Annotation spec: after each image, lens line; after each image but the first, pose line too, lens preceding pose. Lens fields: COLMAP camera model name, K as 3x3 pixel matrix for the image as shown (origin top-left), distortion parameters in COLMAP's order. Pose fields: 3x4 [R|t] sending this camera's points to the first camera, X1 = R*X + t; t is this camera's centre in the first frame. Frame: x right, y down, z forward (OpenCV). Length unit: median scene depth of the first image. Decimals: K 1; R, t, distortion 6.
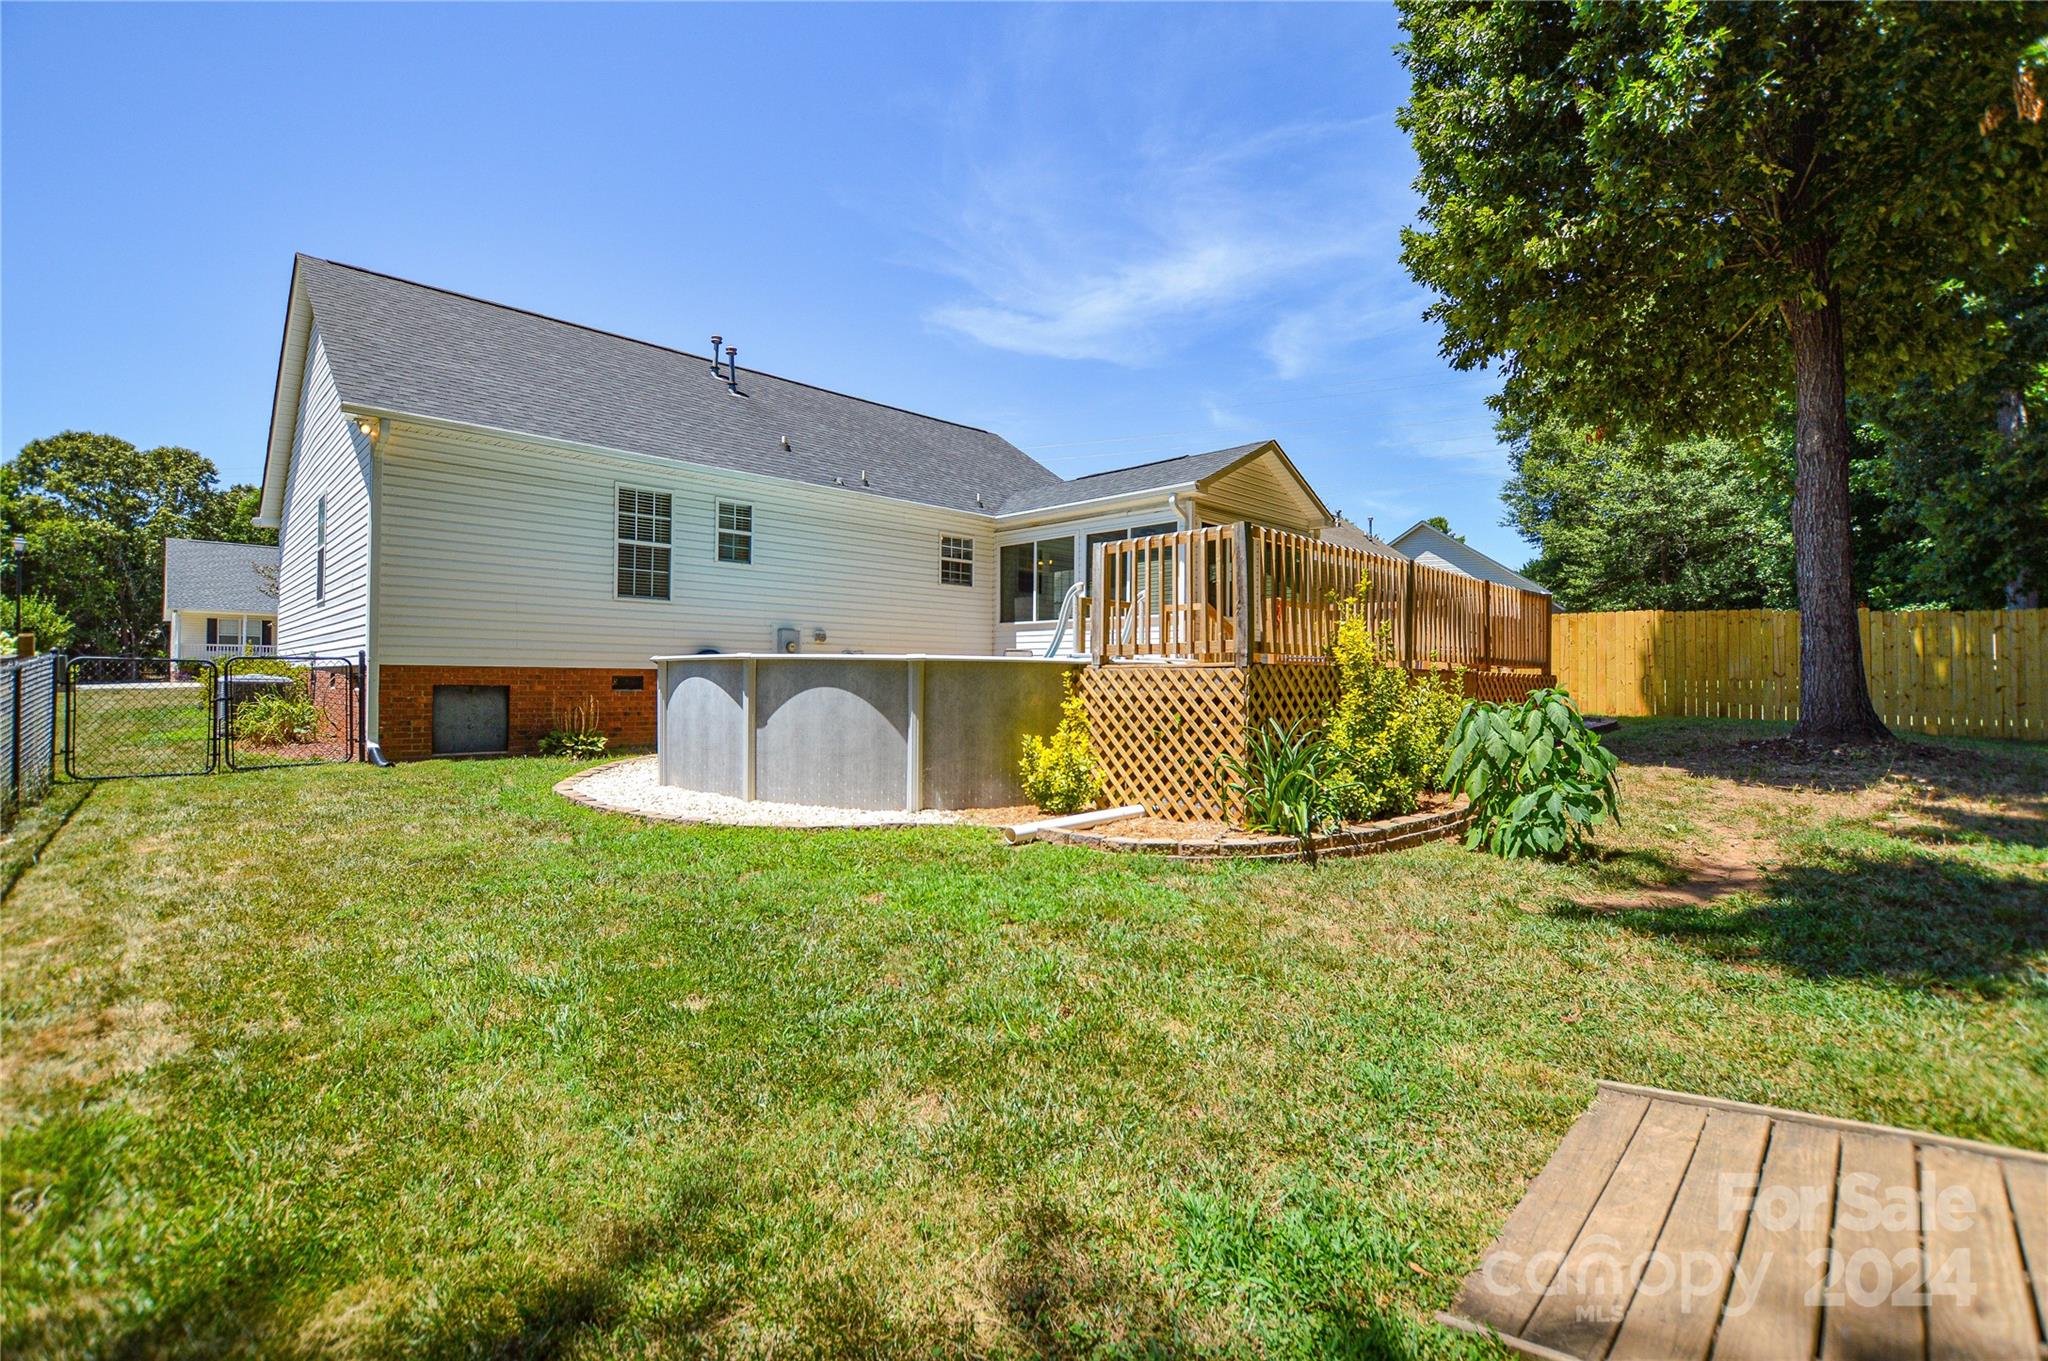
lens RADIAL K [[926.0, 0, 1022.7], [0, 926.0, 677.5], [0, 0, 1]] dist [-0.025148, 0.000203]
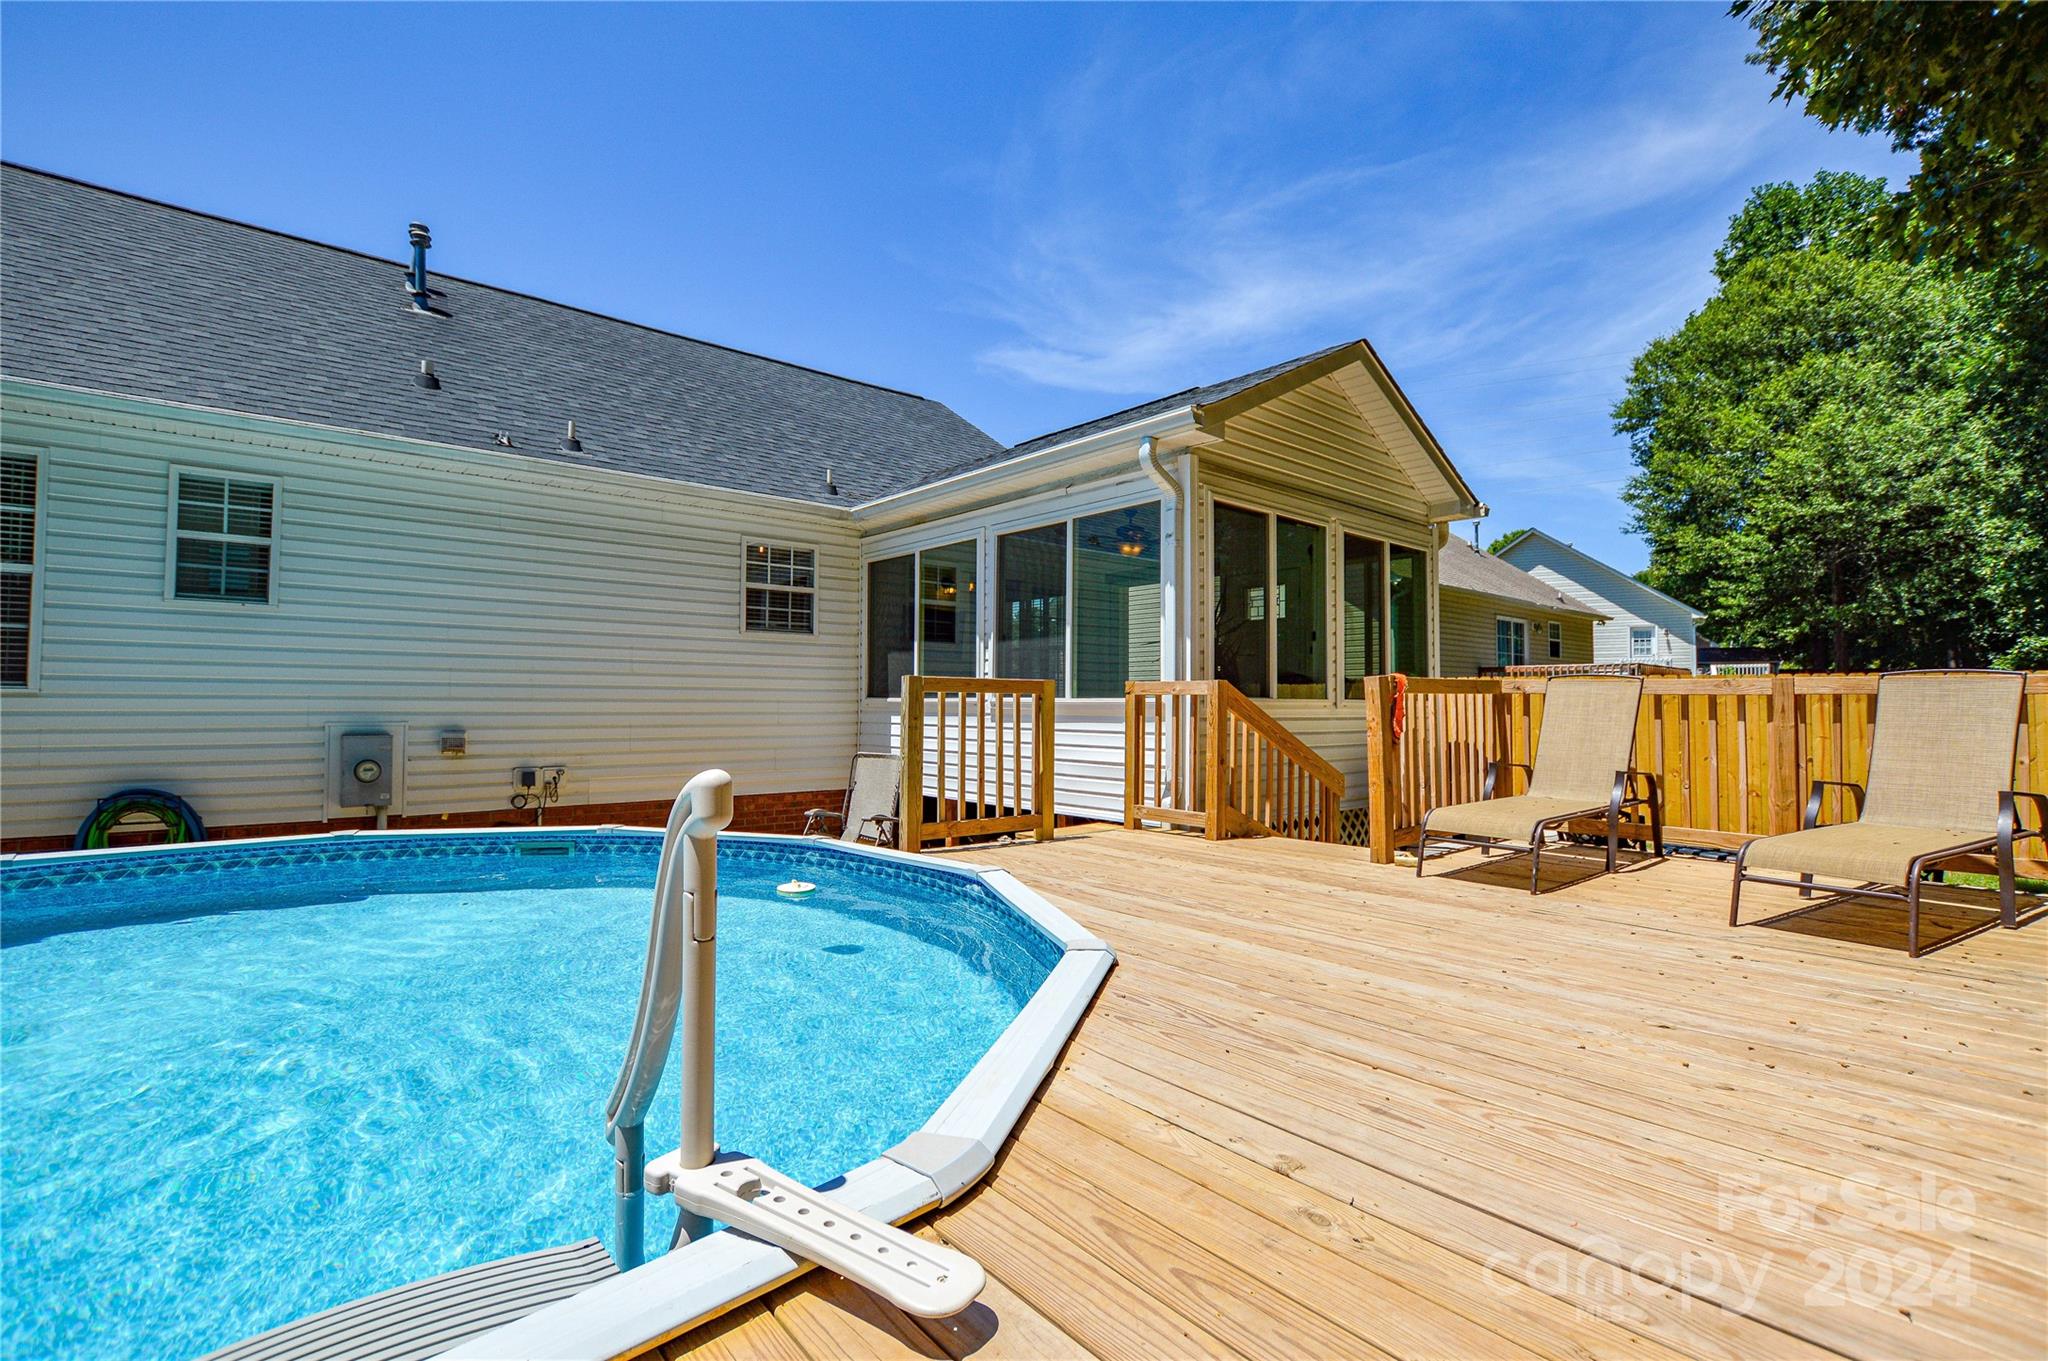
lens RADIAL K [[926.0, 0, 1022.7], [0, 926.0, 677.5], [0, 0, 1]] dist [-0.025148, 0.000203]
pose [[0.997951, -0.005621, -0.063743, 0.105876], [0.004158, 0.999725, -0.023073, -0.057451], [0.063855, 0.022761, 0.997700, 0.442713]]
